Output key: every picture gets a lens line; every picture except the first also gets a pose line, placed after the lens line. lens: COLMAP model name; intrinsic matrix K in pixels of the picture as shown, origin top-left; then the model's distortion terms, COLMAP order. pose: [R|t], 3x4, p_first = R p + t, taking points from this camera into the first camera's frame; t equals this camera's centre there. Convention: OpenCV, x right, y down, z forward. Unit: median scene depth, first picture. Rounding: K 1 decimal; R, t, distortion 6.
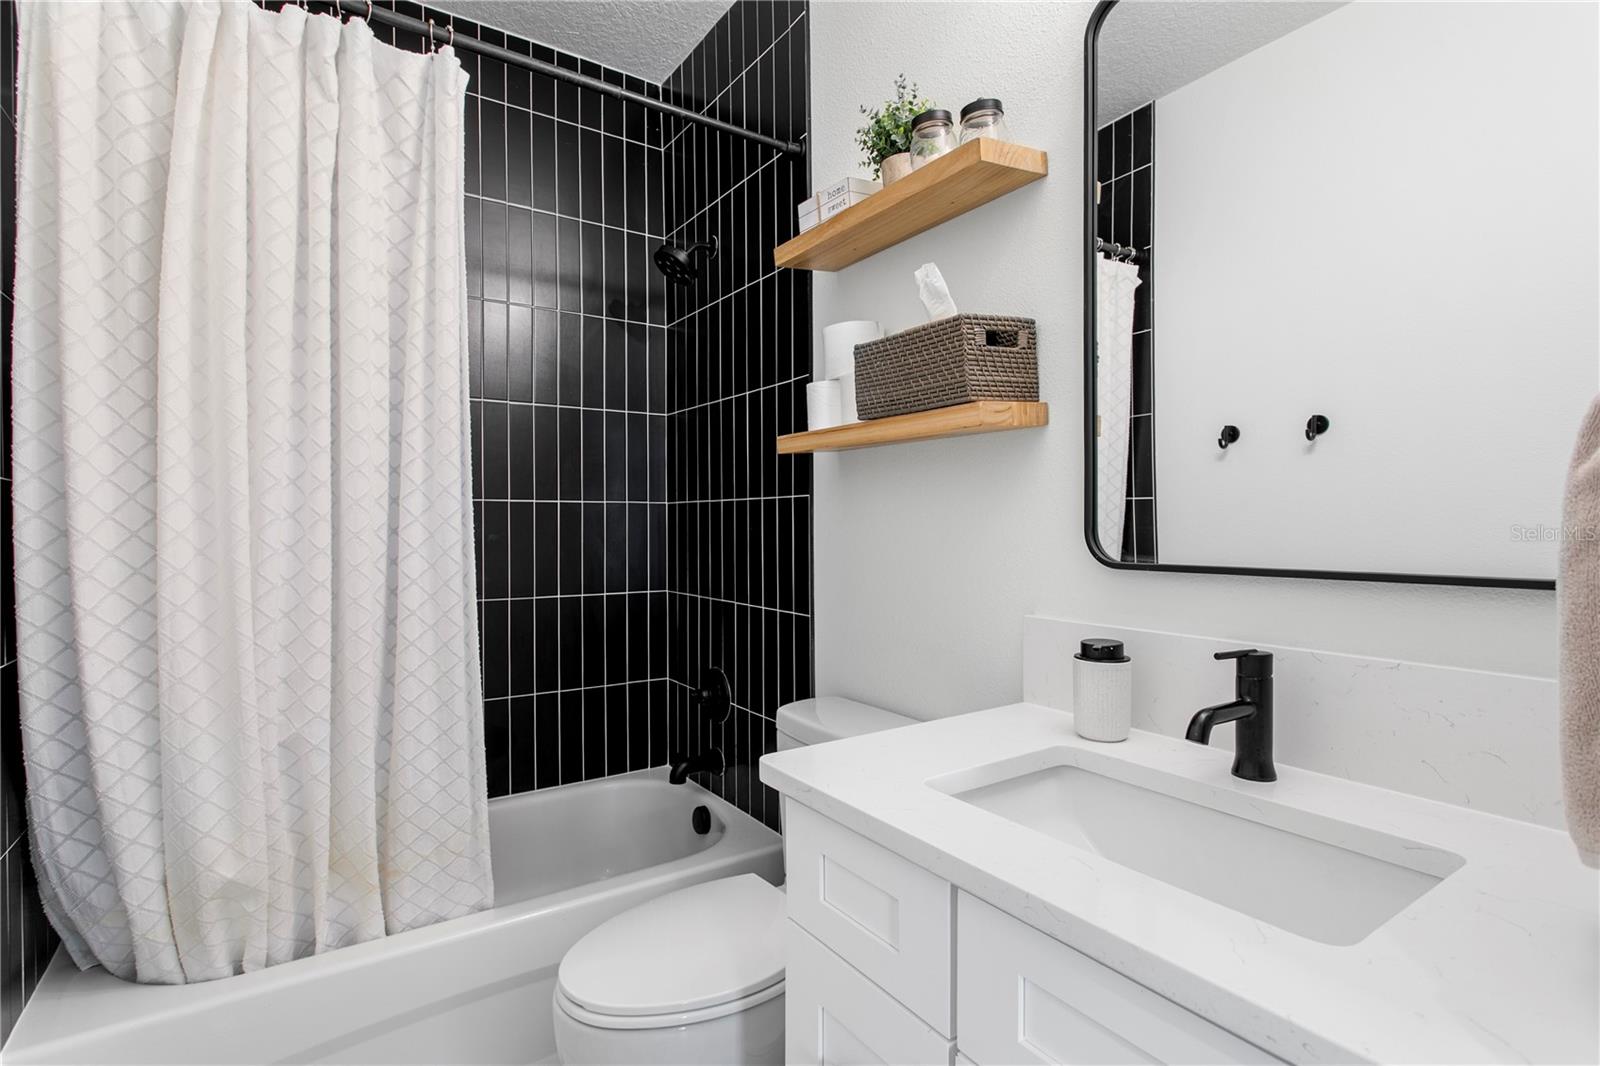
lens RADIAL K [[762.1, 0, 796.2], [0, 762.1, 530.0], [0, 0, 1]] dist [-0.003532, 0.003370]
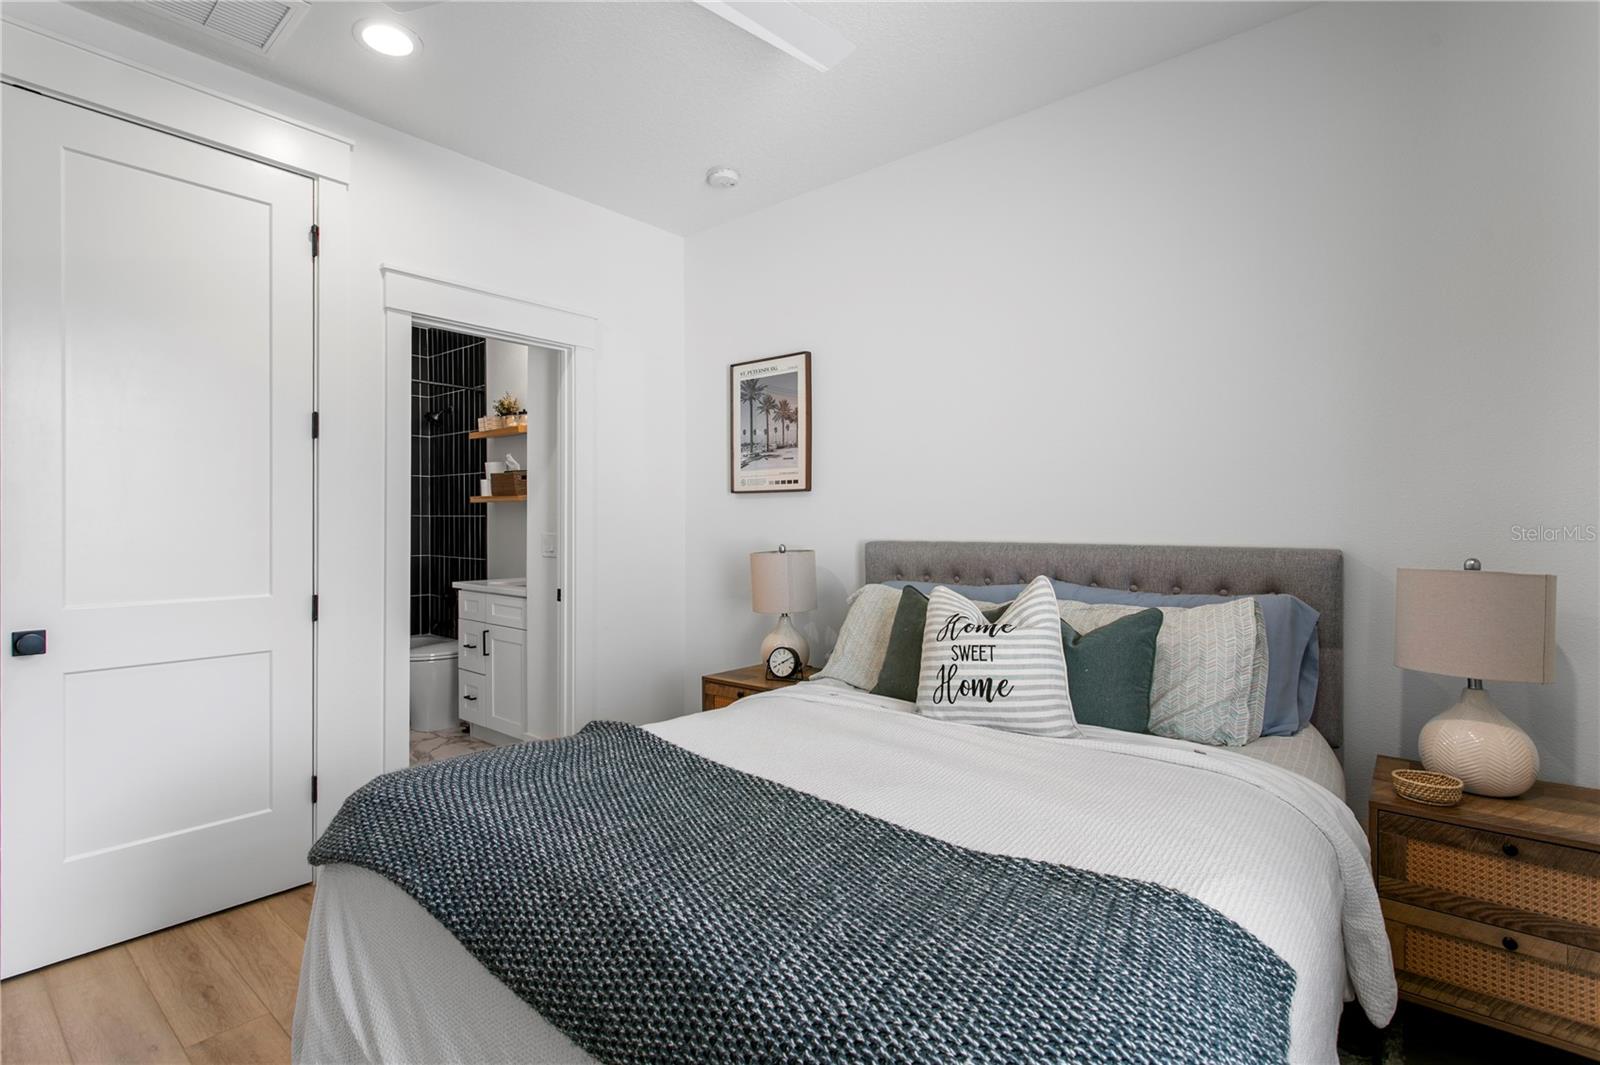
lens RADIAL K [[762.1, 0, 802.8], [0, 762.1, 529.0], [0, 0, 1]] dist [-0.003532, 0.003370]
pose [[0.961206, 0.000621, 0.275831, 0.409887], [-0.000380, 0.999999, -0.000929, 0.004382], [-0.275831, 0.000788, 0.961206, -2.254532]]
